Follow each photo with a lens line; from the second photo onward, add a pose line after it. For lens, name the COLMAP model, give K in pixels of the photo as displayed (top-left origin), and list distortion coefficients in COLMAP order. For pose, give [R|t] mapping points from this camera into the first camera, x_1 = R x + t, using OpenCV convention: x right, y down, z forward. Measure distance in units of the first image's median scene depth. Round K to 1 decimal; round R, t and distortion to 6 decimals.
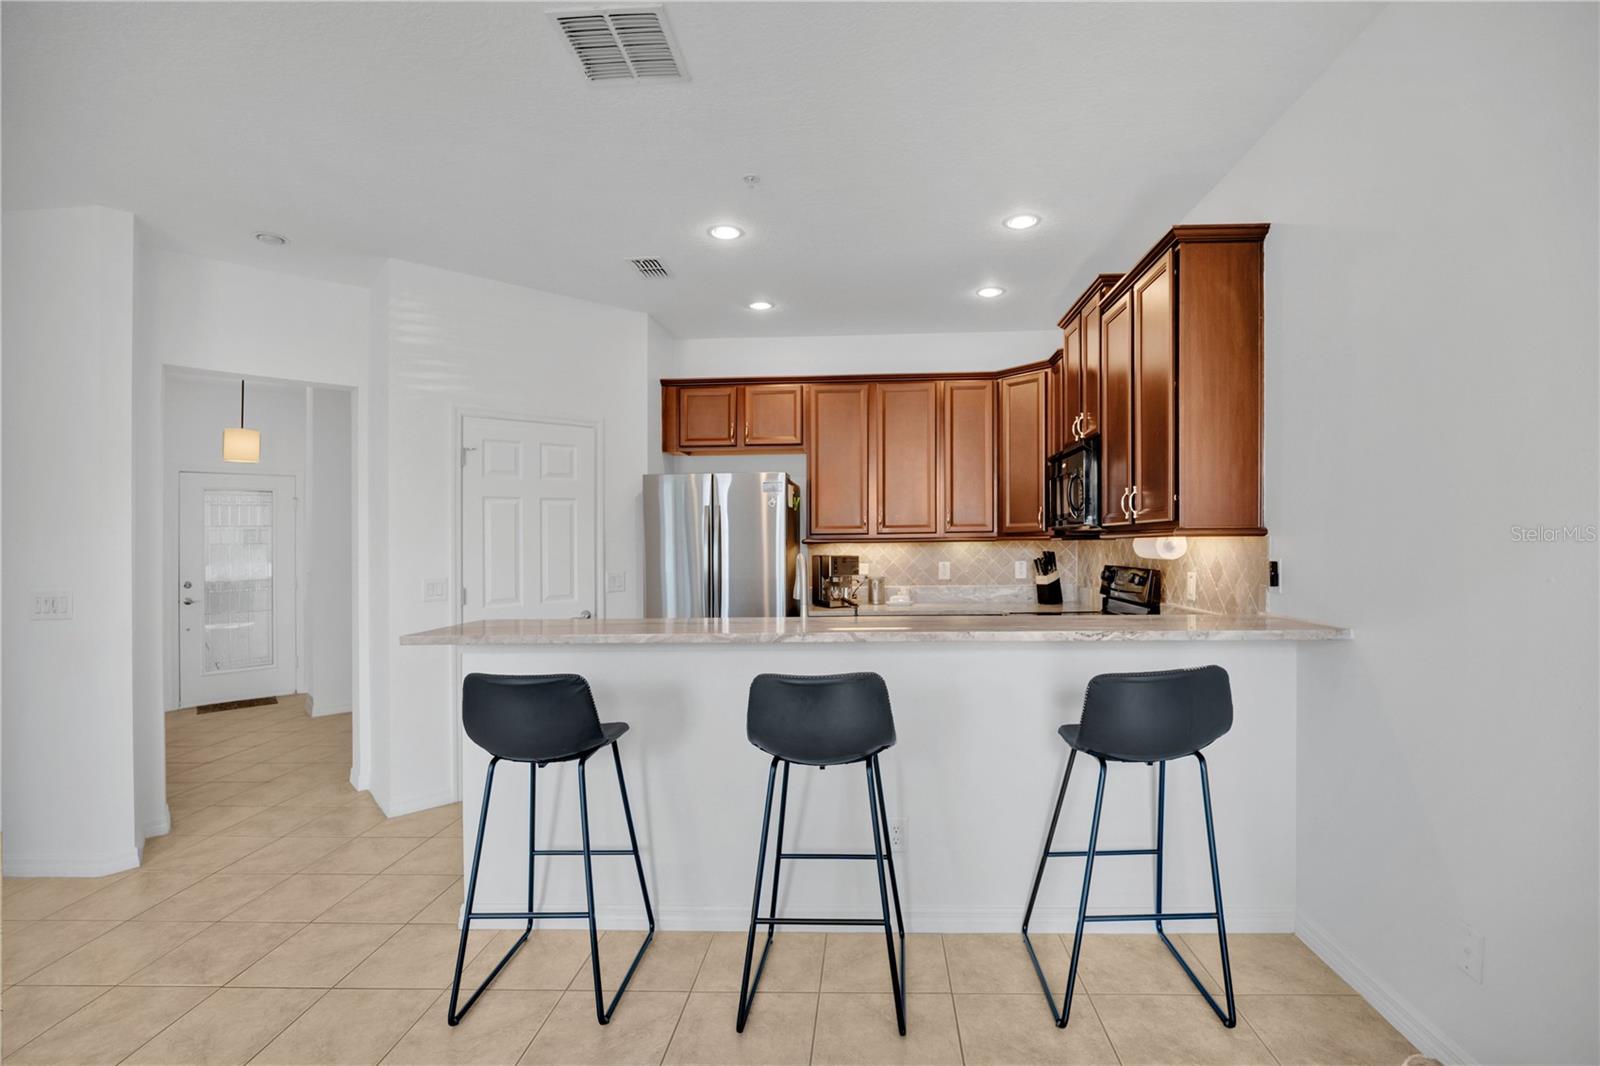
lens RADIAL K [[767.4, 0, 827.9], [0, 767.4, 553.4], [0, 0, 1]] dist [-0.039713, -0.000551]
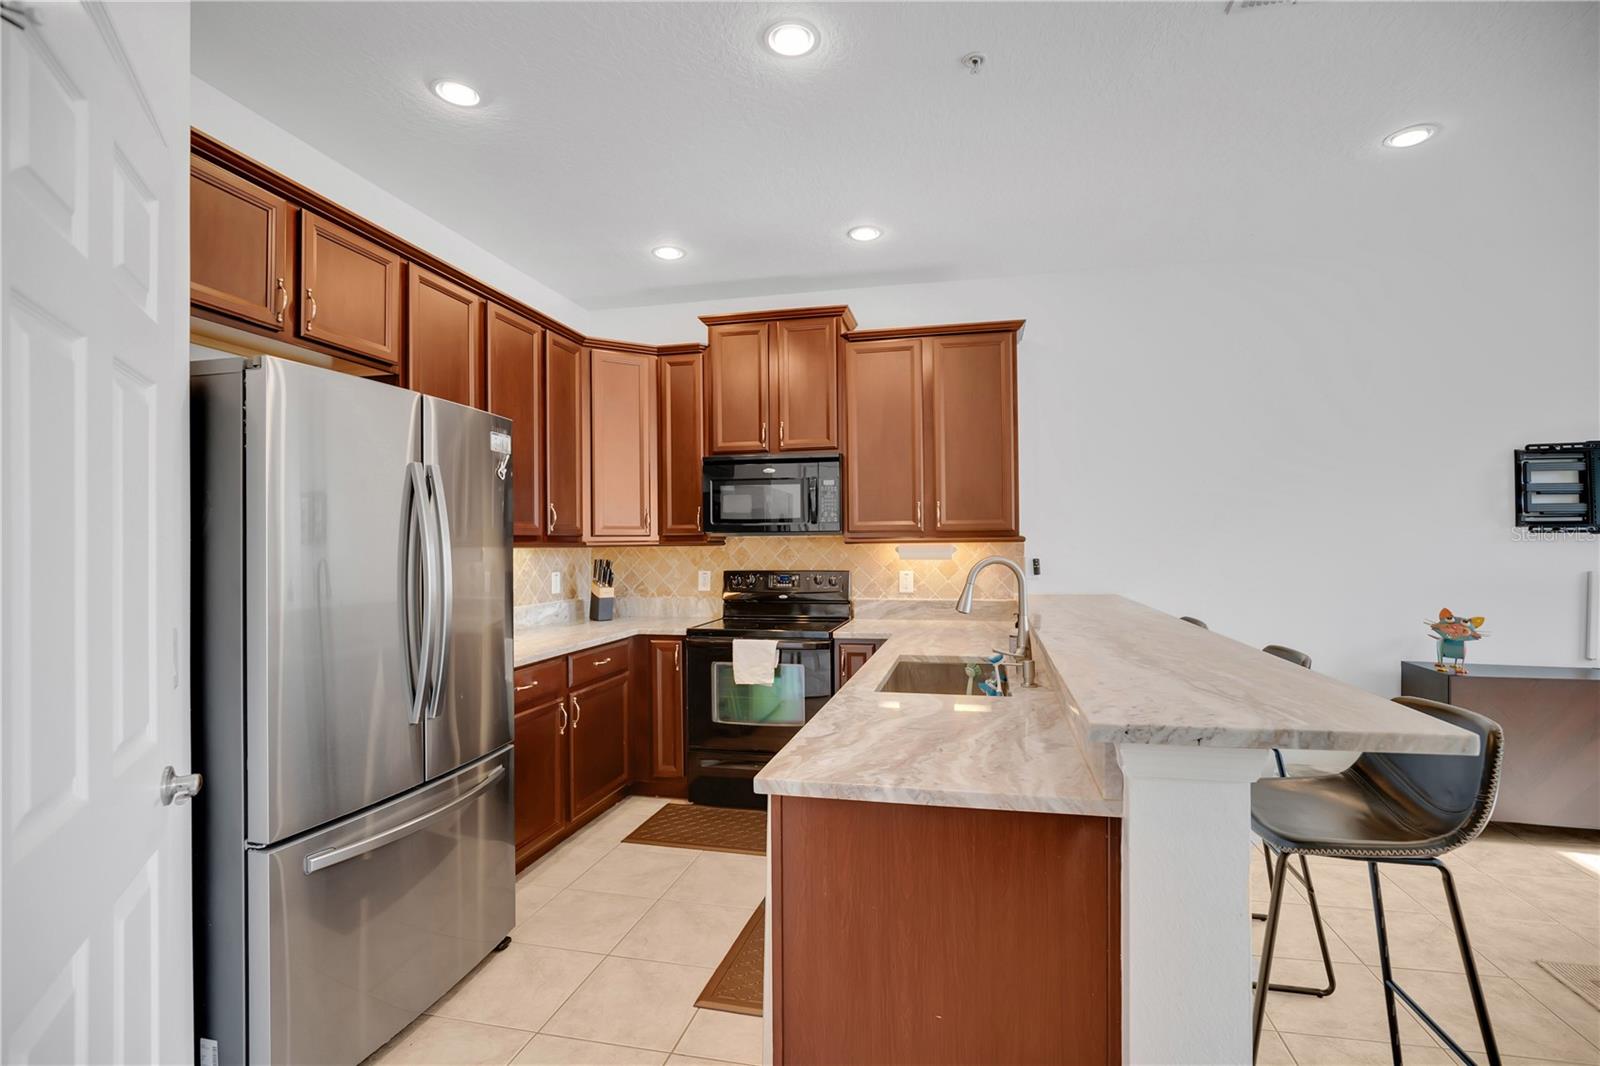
lens RADIAL K [[747.3, 0, 828.0], [0, 747.3, 531.5], [0, 0, 1]] dist [-0.024586, 0.003165]
pose [[0.140073, 0.029360, 0.989706, -0.545336], [0.019336, 0.999289, -0.032381, -0.002101], [-0.989952, 0.023673, 0.139405, 0.668266]]
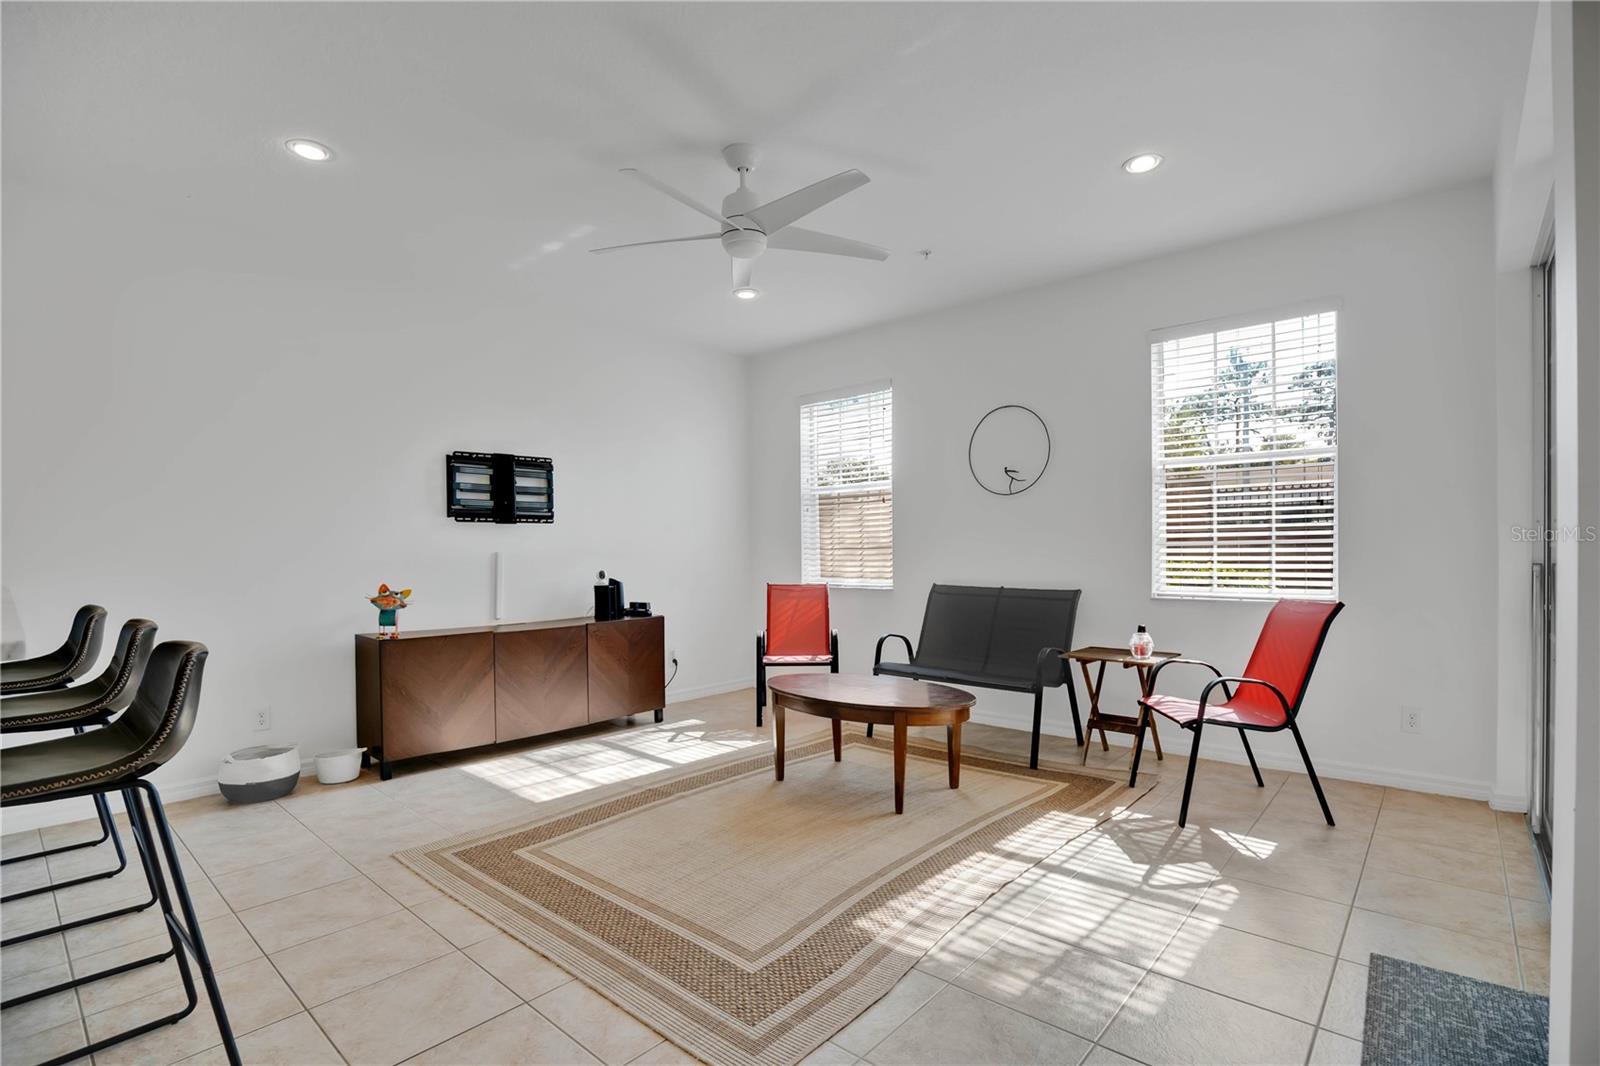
lens RADIAL K [[747.3, 0, 798.3], [0, 747.3, 536.5], [0, 0, 1]] dist [-0.024586, 0.003165]
pose [[-0.785143, 0.036910, 0.618213, -0.635812], [0.036673, 0.999242, -0.013084, 0.036236], [-0.618227, 0.012399, -0.785901, 0.539828]]
